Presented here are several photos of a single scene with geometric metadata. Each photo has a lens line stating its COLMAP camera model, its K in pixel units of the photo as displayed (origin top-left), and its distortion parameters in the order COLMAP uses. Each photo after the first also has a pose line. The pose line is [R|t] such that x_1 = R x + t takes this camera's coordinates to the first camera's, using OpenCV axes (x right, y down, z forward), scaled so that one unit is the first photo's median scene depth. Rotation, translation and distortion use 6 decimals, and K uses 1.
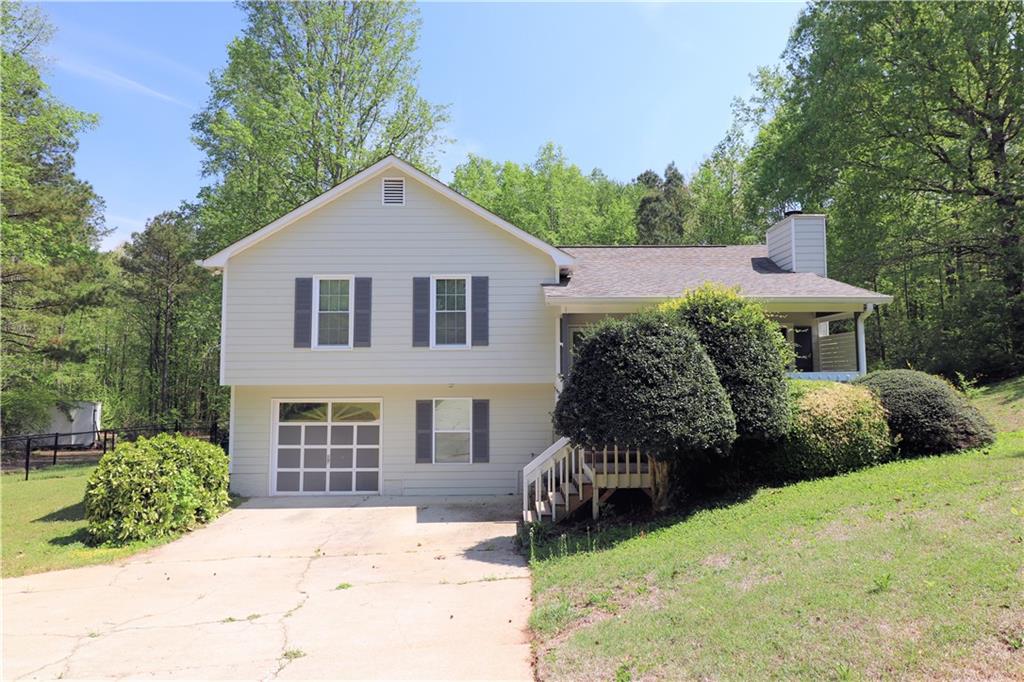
lens RADIAL K [[681.2, 0, 508.6], [0, 681.2, 335.9], [0, 0, 1]] dist [-0.001617, 0.000309]
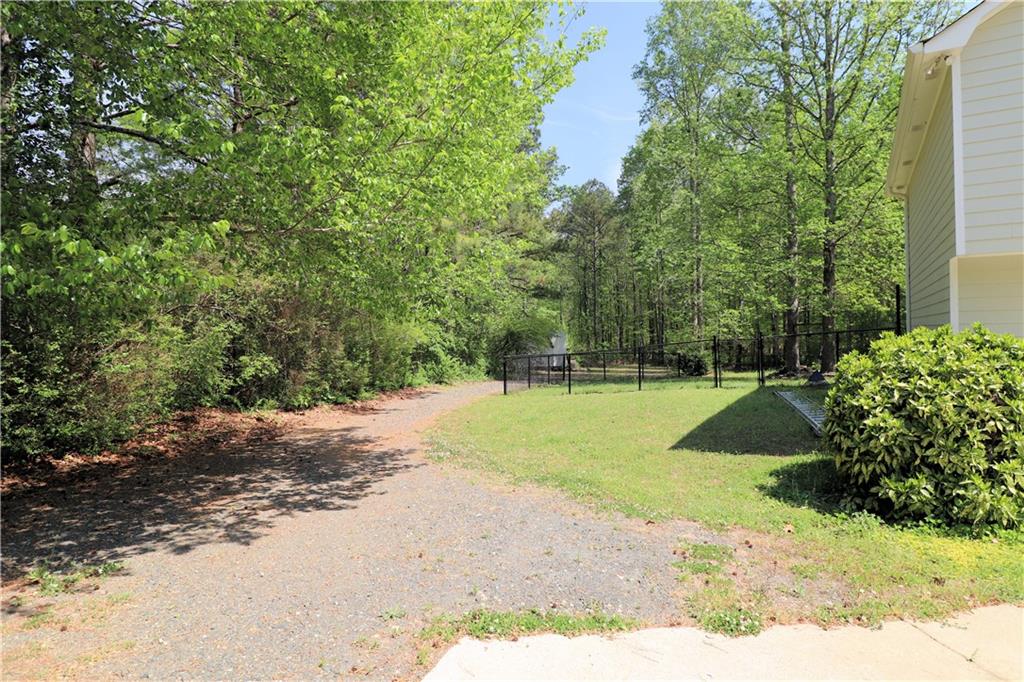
lens RADIAL K [[565.7, 0, 515.8], [0, 565.7, 340.8], [0, 0, 1]] dist [-0.004420, -0.000852]
pose [[0.839776, -0.009364, -0.542853, -0.147389], [0.063884, 0.994610, 0.081670, 0.026184], [0.539162, -0.103264, 0.835848, 0.114595]]
